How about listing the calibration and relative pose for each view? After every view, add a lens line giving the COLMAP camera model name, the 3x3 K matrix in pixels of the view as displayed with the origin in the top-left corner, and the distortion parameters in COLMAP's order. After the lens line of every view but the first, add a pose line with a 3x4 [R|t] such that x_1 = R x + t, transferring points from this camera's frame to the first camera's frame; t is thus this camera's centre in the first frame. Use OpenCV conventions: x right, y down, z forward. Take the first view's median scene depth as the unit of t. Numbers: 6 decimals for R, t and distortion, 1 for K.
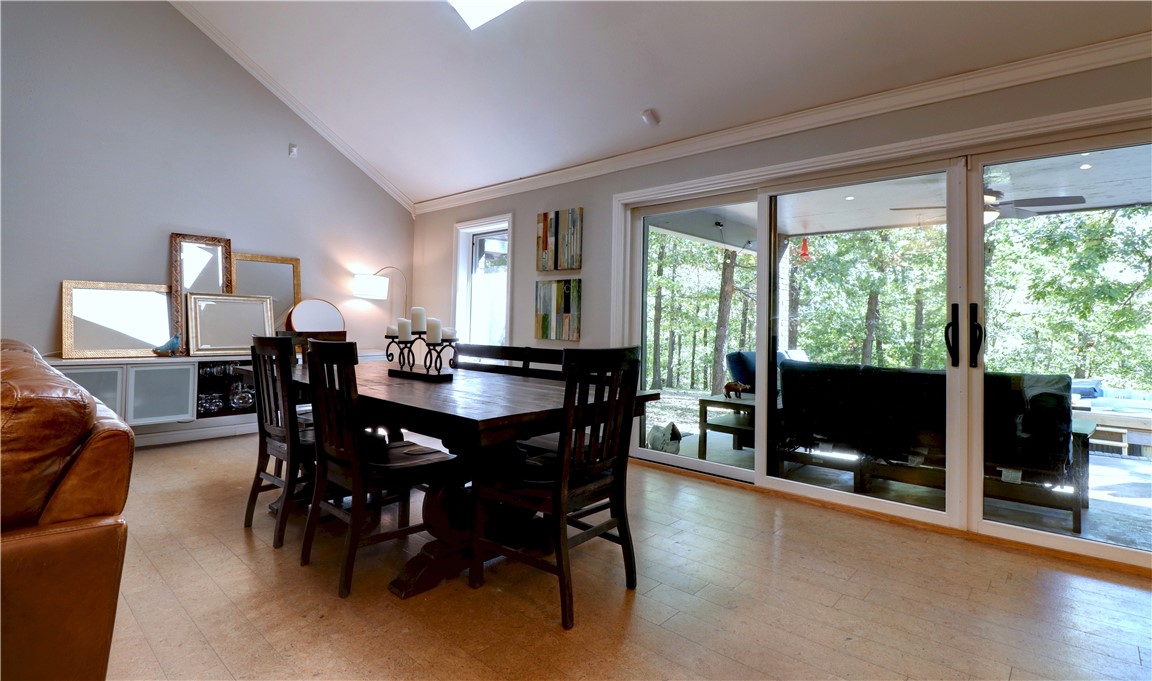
lens RADIAL K [[550.0, 0, 582.5], [0, 550.0, 310.5], [0, 0, 1]] dist [-0.005690, -0.000913]
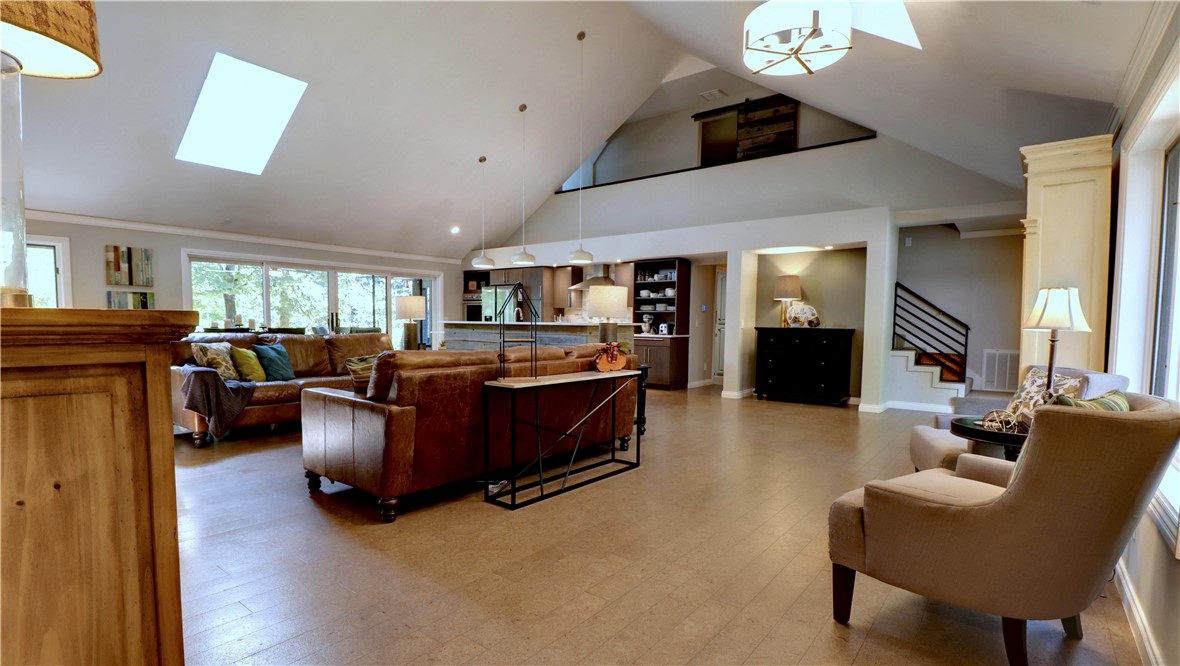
lens RADIAL K [[553.4, 0, 575.0], [0, 553.4, 357.5], [0, 0, 1]] dist [-0.003649, 0.000112]
pose [[-0.054800, -0.079160, 0.995355, -1.694956], [-0.032643, 0.996462, 0.077451, -0.031901], [-0.997964, -0.028247, -0.057190, -0.181459]]
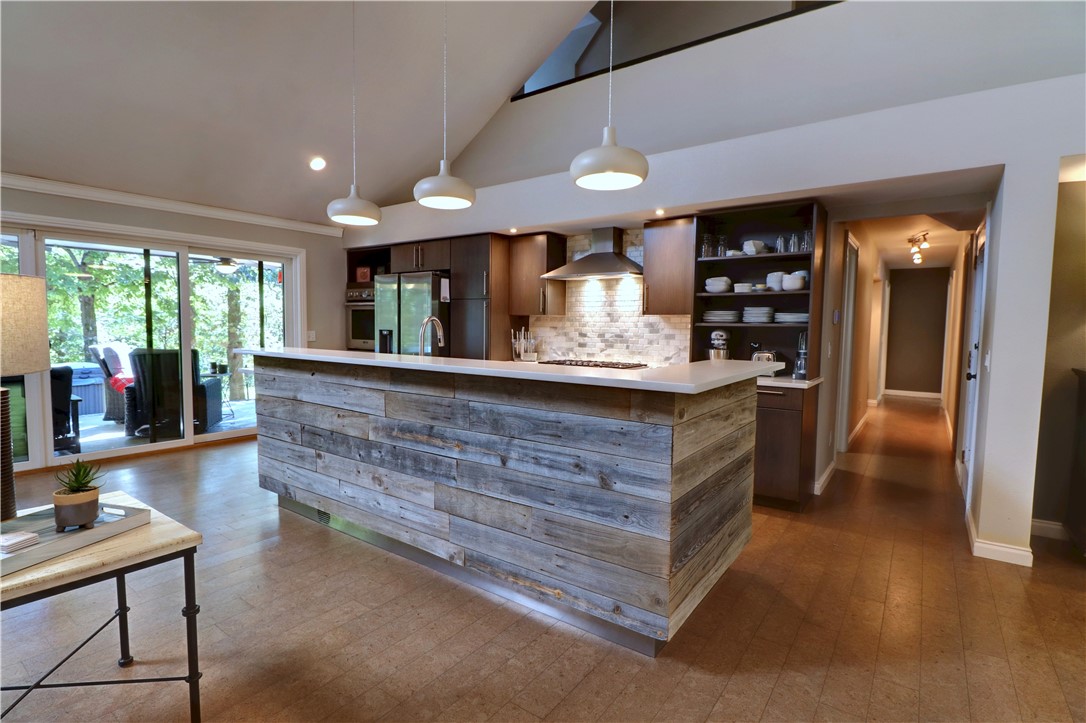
lens RADIAL K [[504.1, 0, 548.8], [0, 504.1, 365.0], [0, 0, 1]] dist [-0.008361, -0.004715]
pose [[-0.132087, -0.094178, 0.986754, -0.515958], [-0.033948, 0.995322, 0.090451, -0.049355], [-0.990657, -0.021551, -0.134666, -0.157616]]
